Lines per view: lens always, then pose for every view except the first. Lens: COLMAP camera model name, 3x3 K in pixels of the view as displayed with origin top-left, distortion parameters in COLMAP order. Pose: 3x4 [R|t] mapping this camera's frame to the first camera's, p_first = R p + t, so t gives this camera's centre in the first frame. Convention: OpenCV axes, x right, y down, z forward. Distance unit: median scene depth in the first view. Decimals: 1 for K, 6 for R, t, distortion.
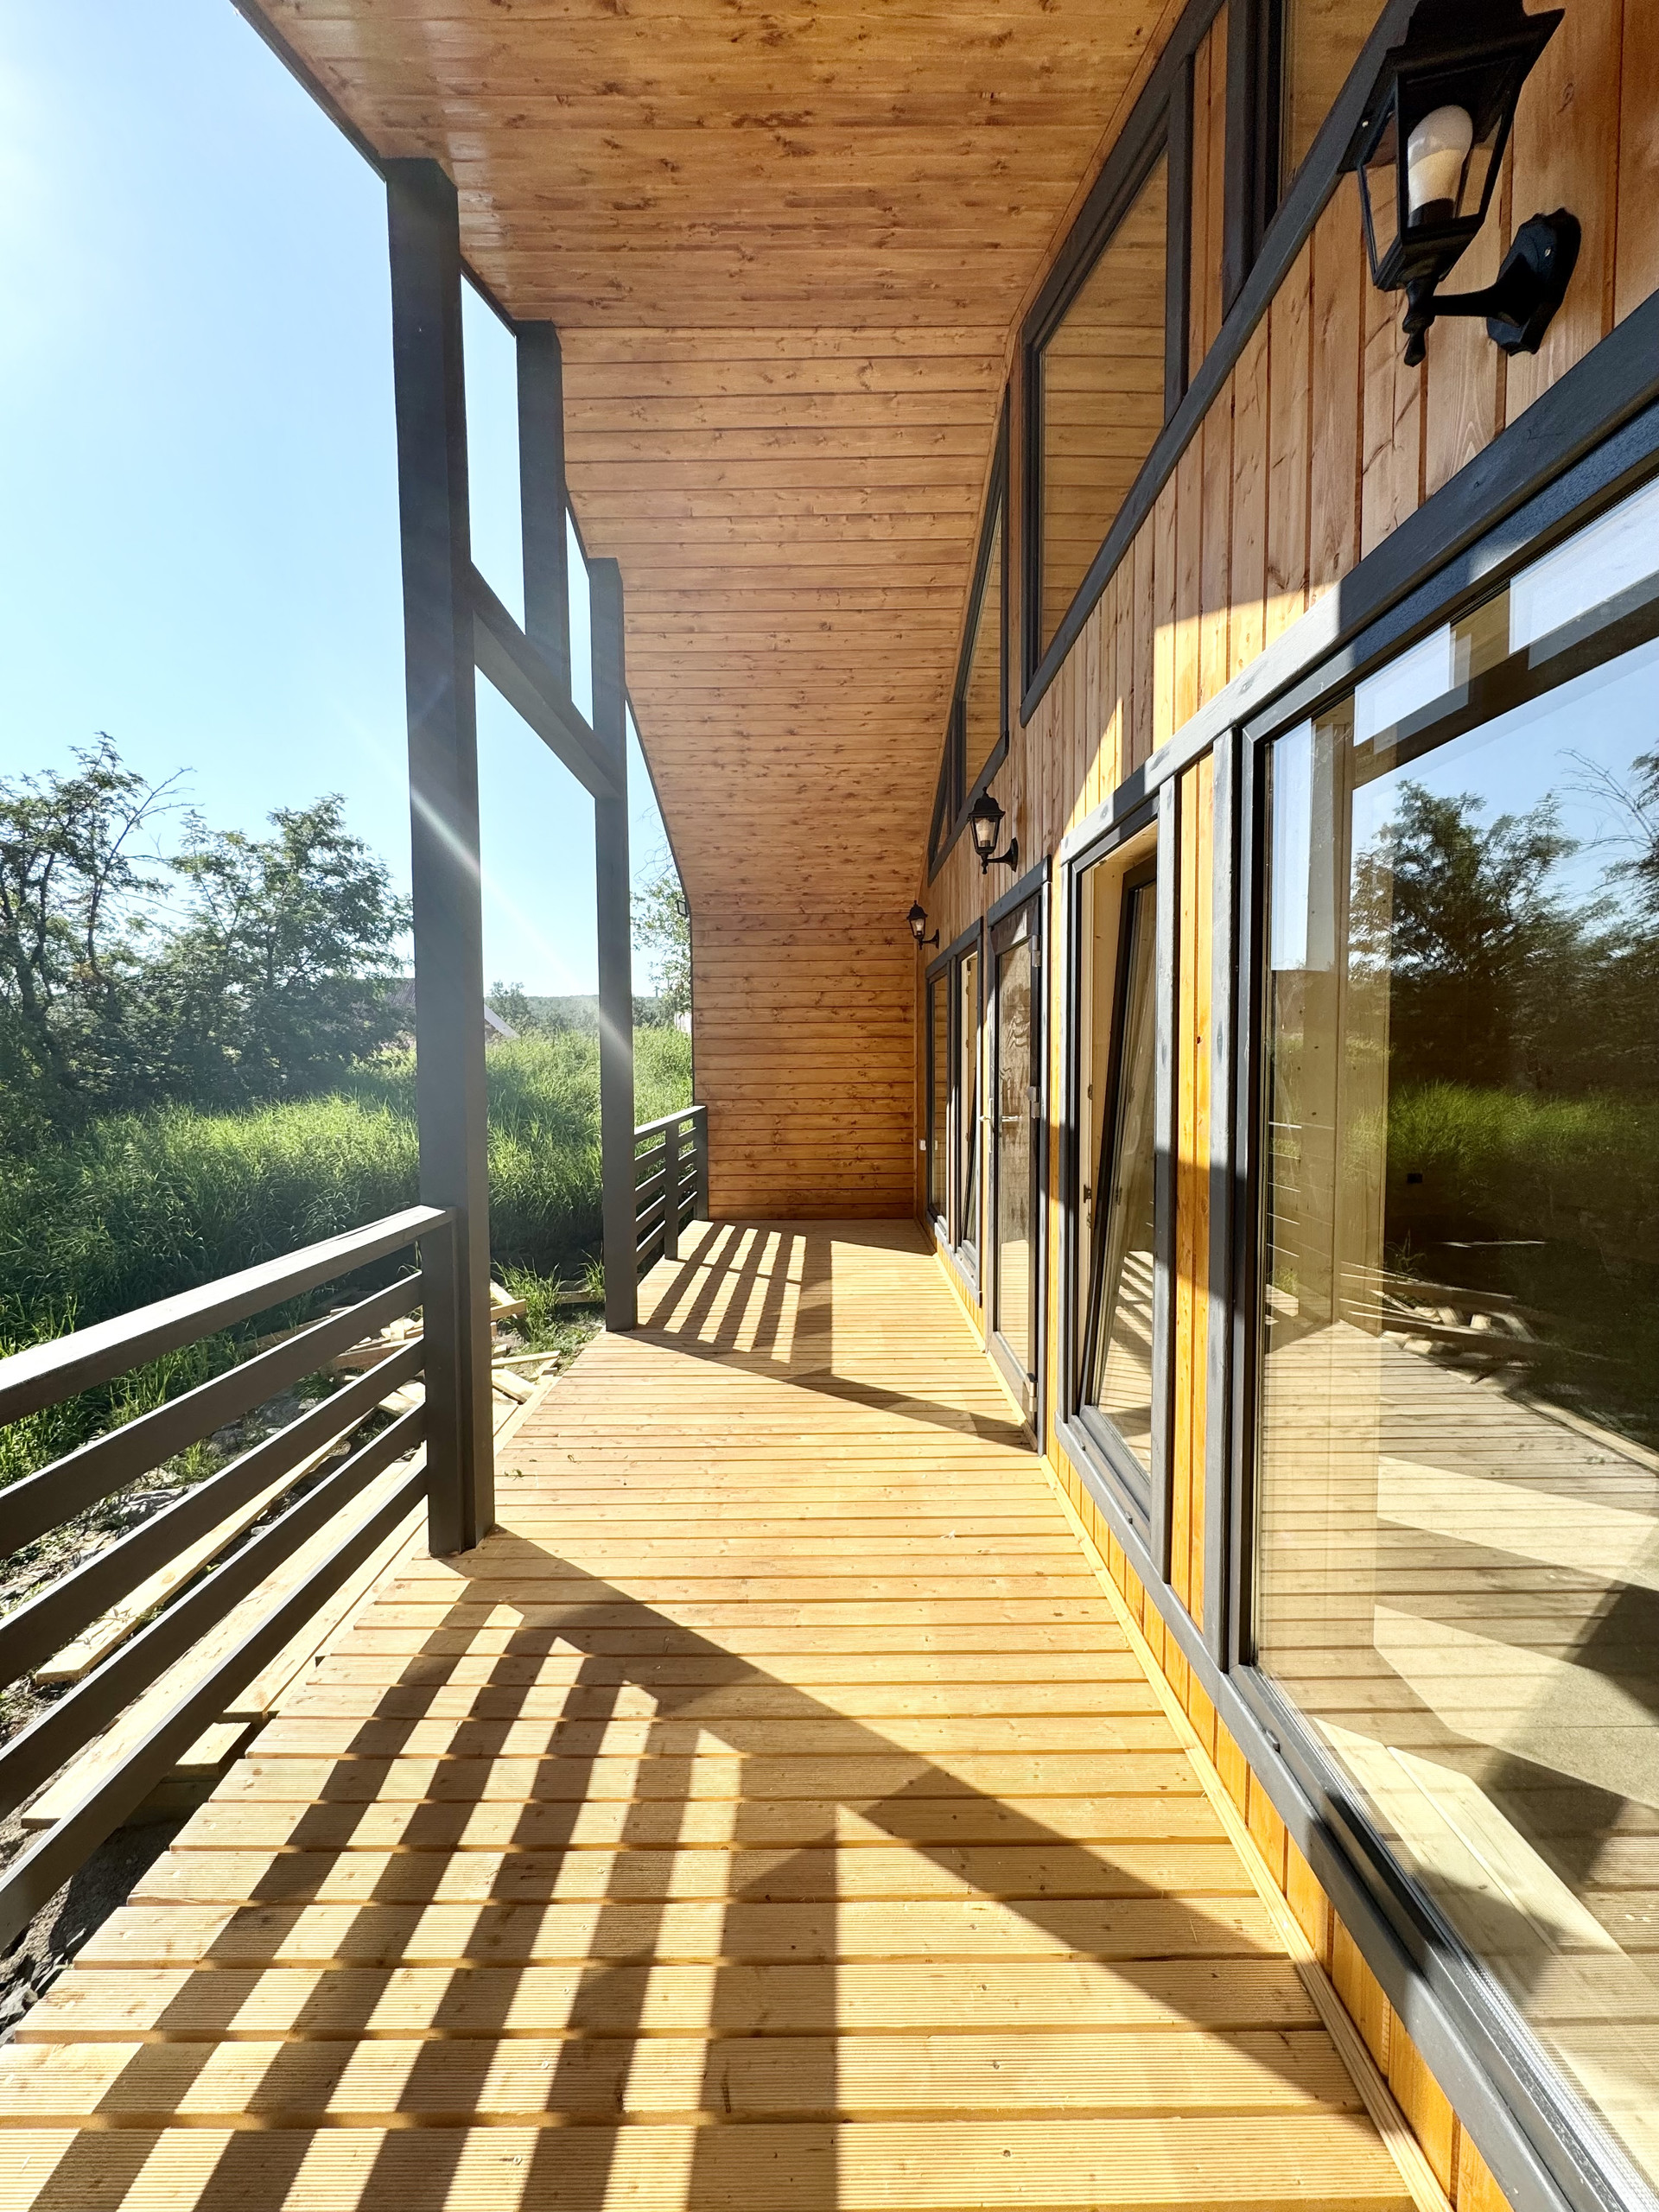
lens RADIAL K [[881.9, 0, 828.4], [0, 881.9, 1100.3], [0, 0, 1]] dist [-0.000438, -0.000777]
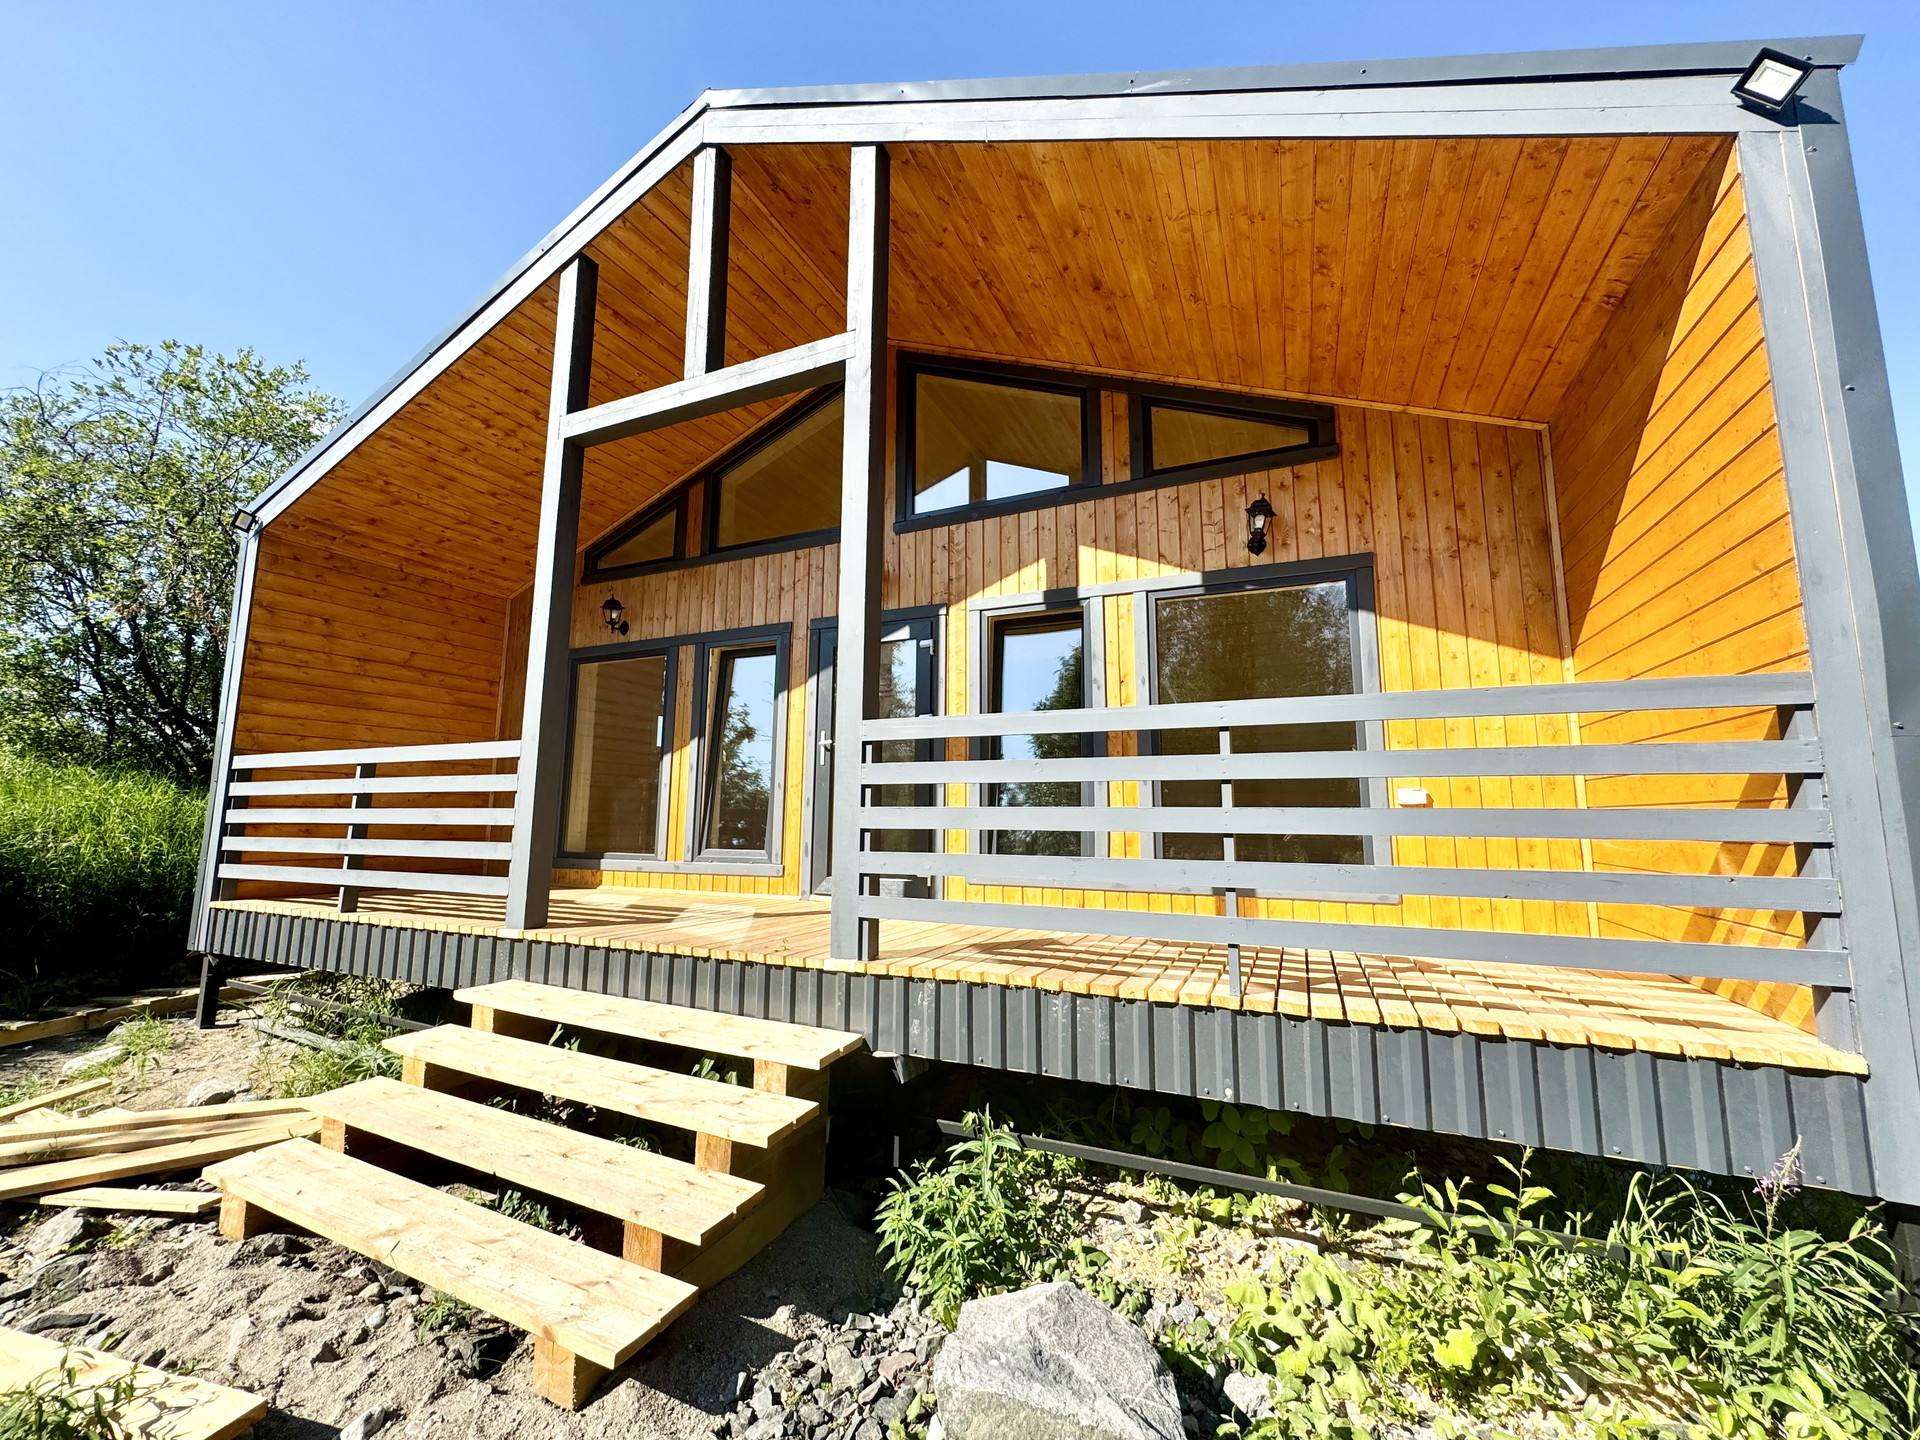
lens RADIAL K [[765.5, 0, 956.5], [0, 765.5, 719.8], [0, 0, 1]] dist [-0.000438, -0.000777]
pose [[0.405718, 0.123558, 0.905608, -0.529603], [0.039071, 0.987570, -0.152245, 0.106619], [-0.913163, 0.097152, 0.395848, 0.111759]]
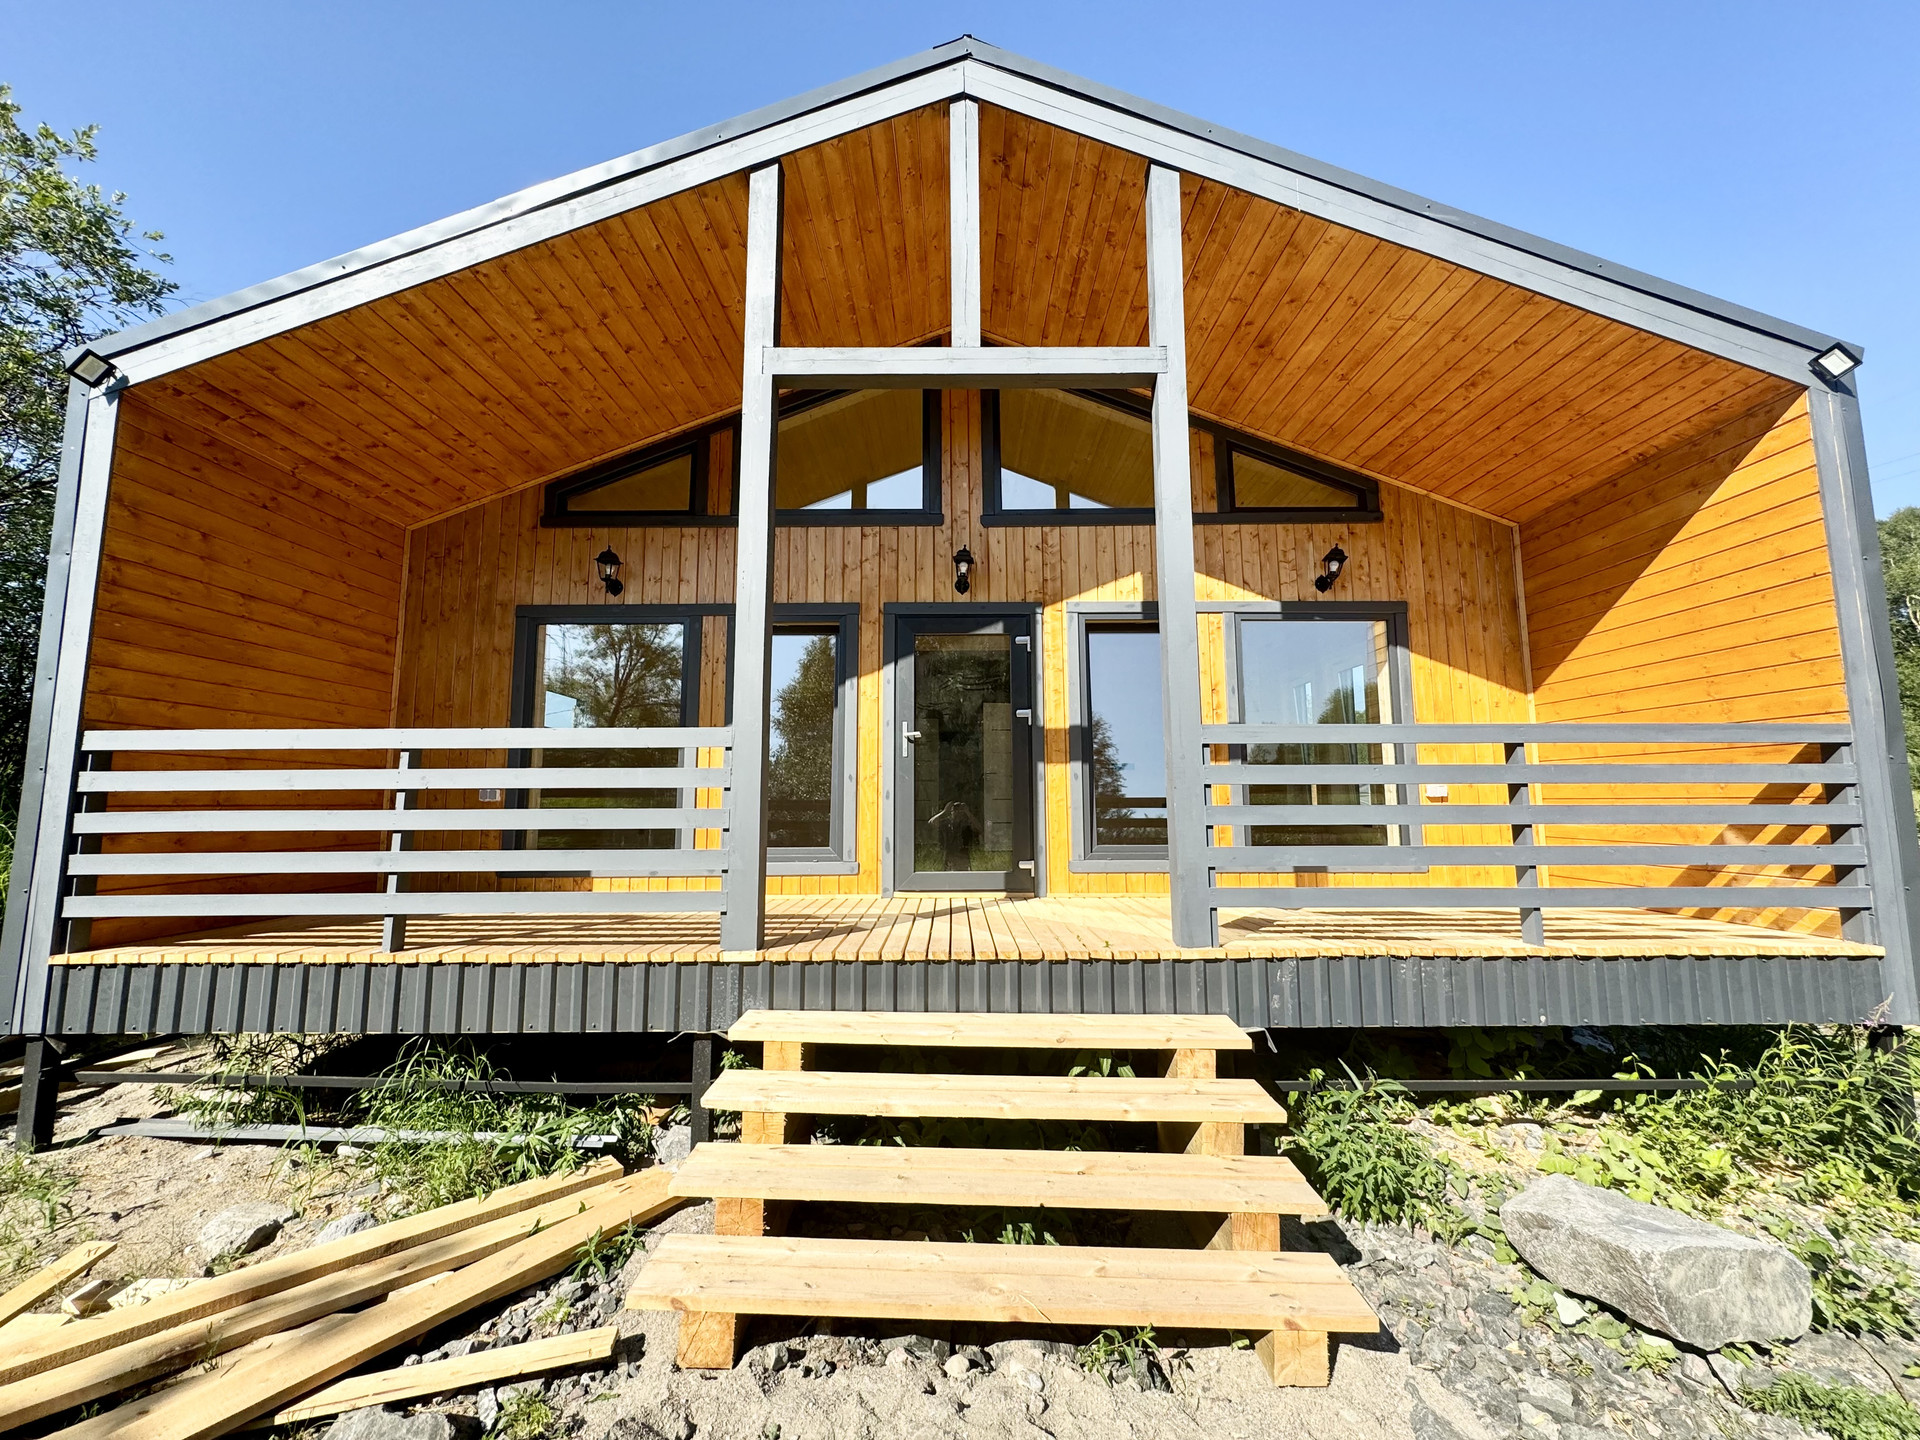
lens RADIAL K [[765.5, 0, 958.0], [0, 765.5, 720.3], [0, 0, 1]] dist [-0.000438, -0.000777]
pose [[-0.005182, 0.109722, 0.993949, -0.618463], [0.054791, 0.992500, -0.109276, 0.078843], [-0.998484, 0.053893, -0.011155, 0.484847]]
